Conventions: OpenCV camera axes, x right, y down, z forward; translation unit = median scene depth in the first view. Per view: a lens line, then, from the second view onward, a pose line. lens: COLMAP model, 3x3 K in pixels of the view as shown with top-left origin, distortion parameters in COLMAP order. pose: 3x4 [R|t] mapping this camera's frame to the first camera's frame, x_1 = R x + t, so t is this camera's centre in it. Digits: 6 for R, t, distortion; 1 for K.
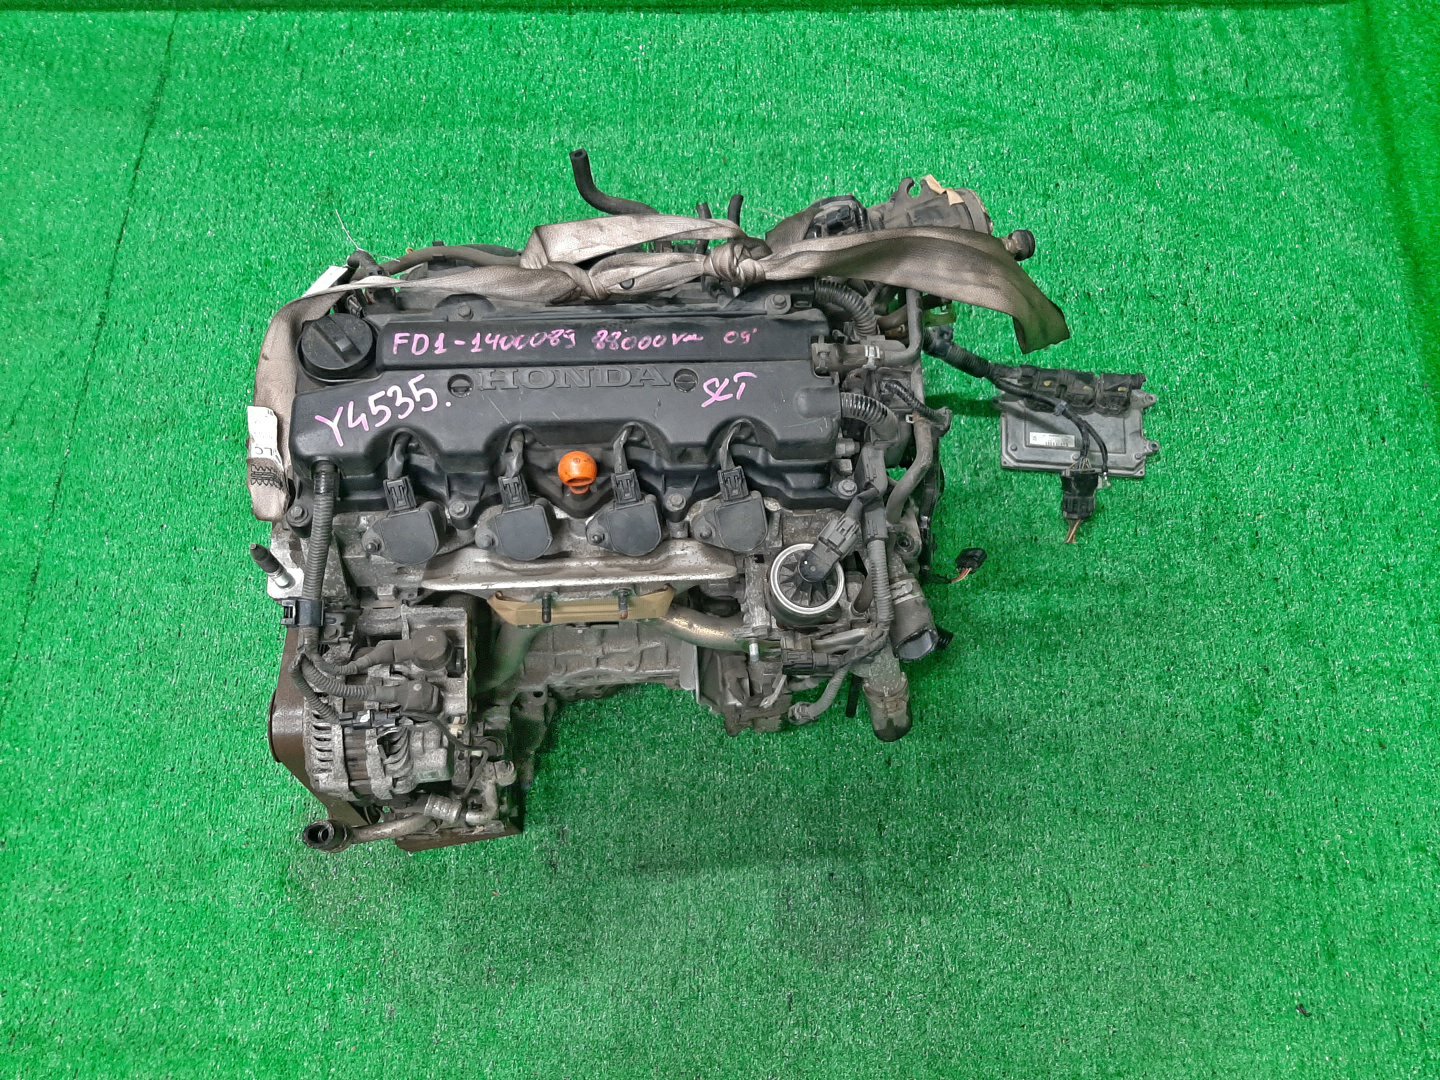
lens RADIAL K [[1120.3, 0, 720.0], [0, 1120.3, 540.0], [0, 0, 1]] dist [0.063029, -0.134891]
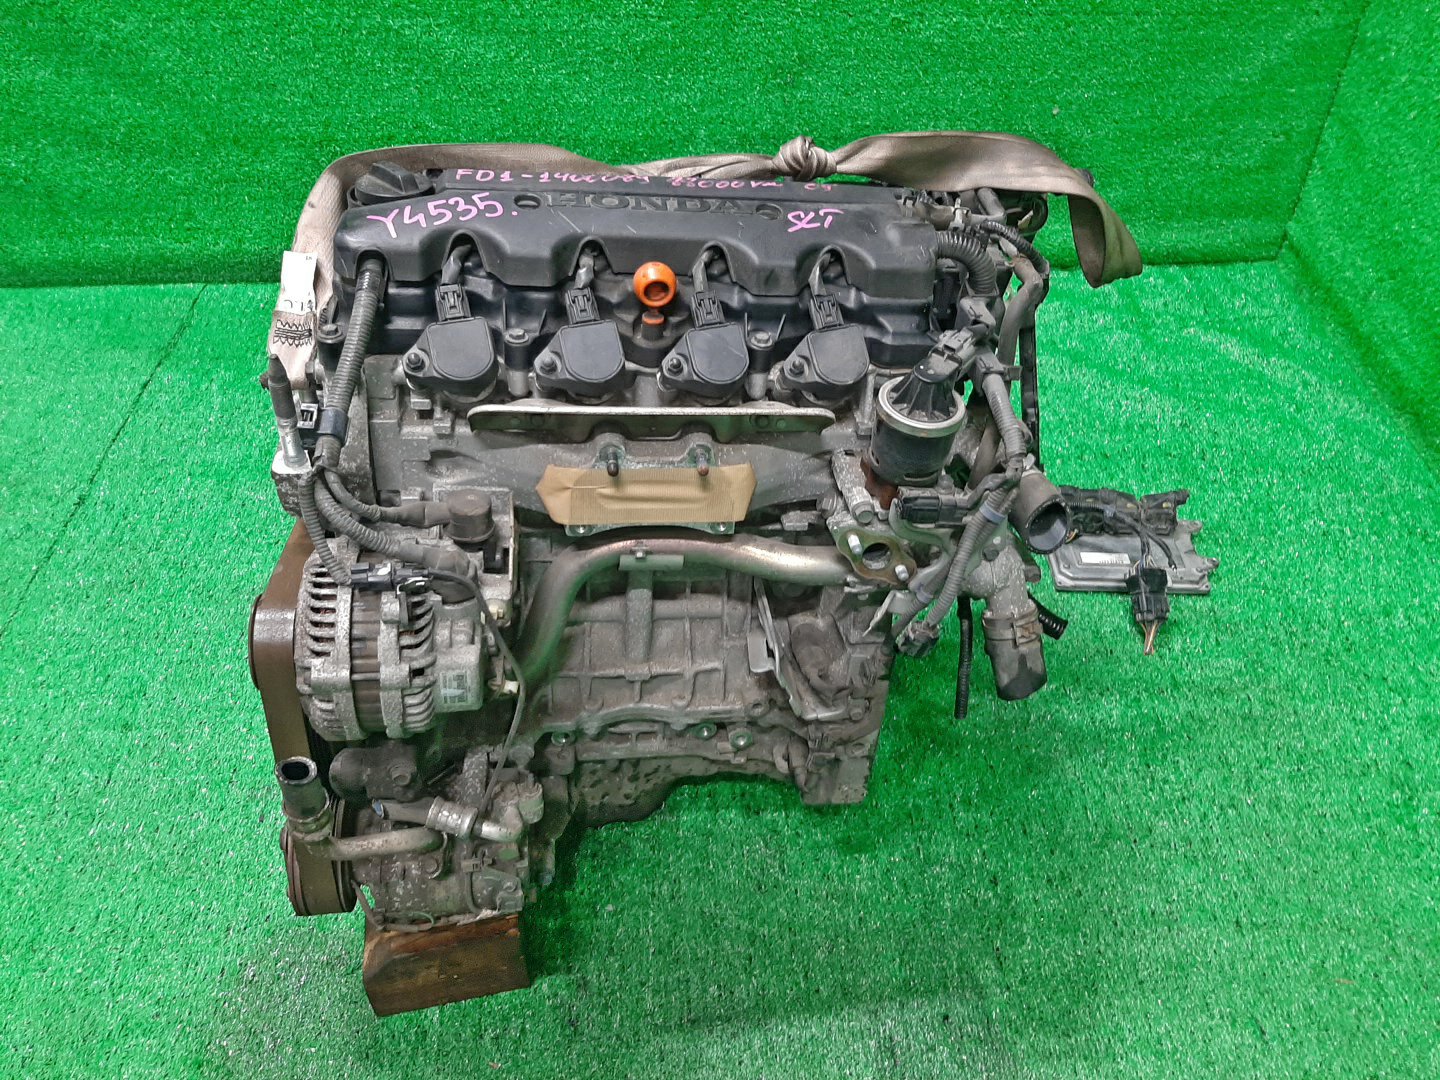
lens RADIAL K [[1120.3, 0, 720.0], [0, 1120.3, 540.0], [0, 0, 1]] dist [0.063029, -0.134891]
pose [[0.998301, -0.022388, 0.053797, -0.119760], [0.044123, 0.893466, -0.446958, 0.485453], [-0.038059, 0.448572, 0.892936, 0.273171]]
